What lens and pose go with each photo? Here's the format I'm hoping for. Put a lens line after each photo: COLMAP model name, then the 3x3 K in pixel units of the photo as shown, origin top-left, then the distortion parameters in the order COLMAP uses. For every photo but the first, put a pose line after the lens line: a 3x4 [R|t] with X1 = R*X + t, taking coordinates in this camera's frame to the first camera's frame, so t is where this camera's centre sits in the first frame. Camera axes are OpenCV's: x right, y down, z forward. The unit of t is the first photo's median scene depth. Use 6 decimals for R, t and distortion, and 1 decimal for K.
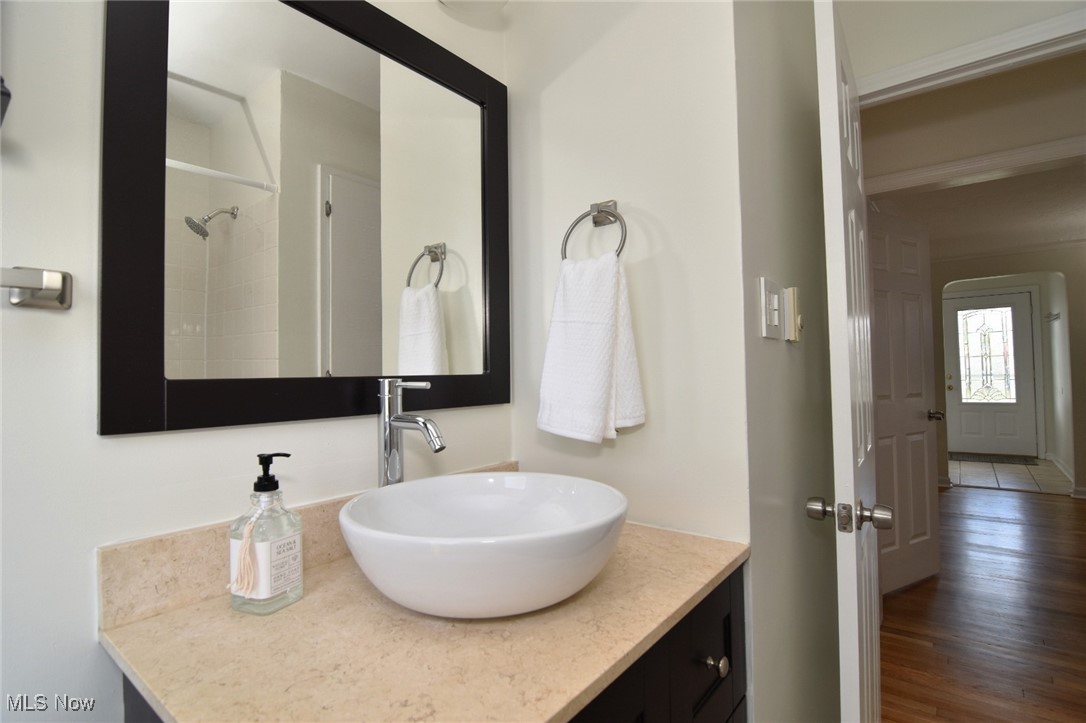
lens RADIAL K [[529.6, 0, 545.1], [0, 529.6, 382.7], [0, 0, 1]] dist [-0.001108, -0.000008]
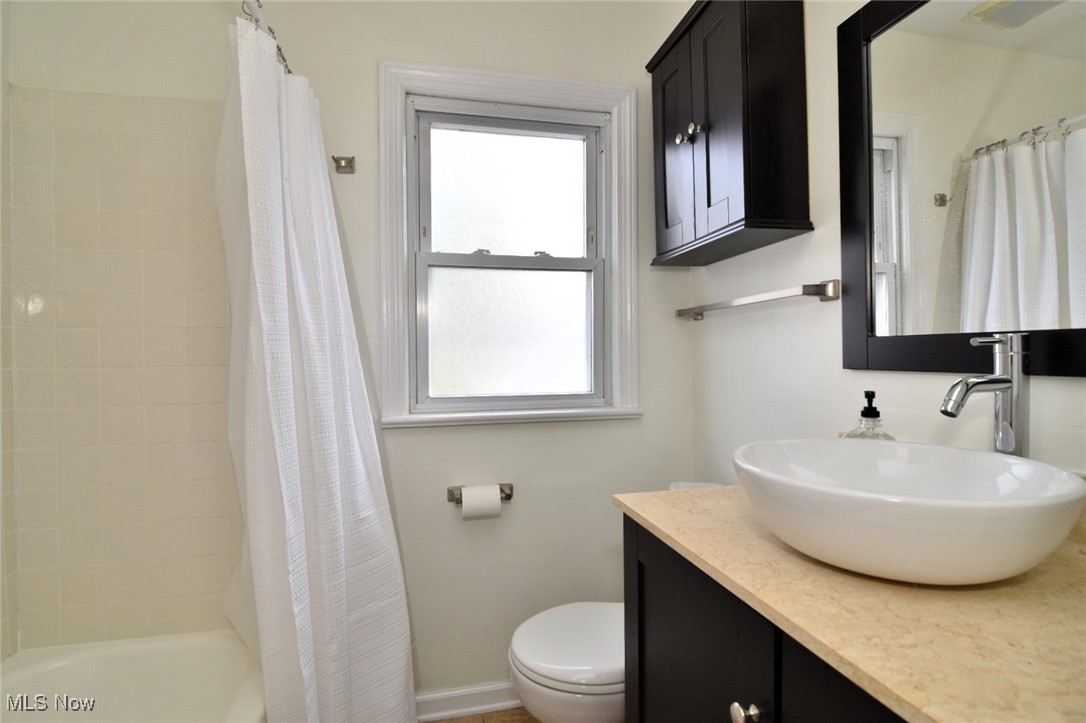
lens RADIAL K [[530.9, 0, 541.2], [0, 530.9, 362.6], [0, 0, 1]] dist [-0.003548, -0.014844]
pose [[-0.620518, 0.057753, -0.782063, 1.108245], [0.035647, 0.998331, 0.045439, -0.035939], [0.783382, 0.000318, -0.621541, 1.188657]]
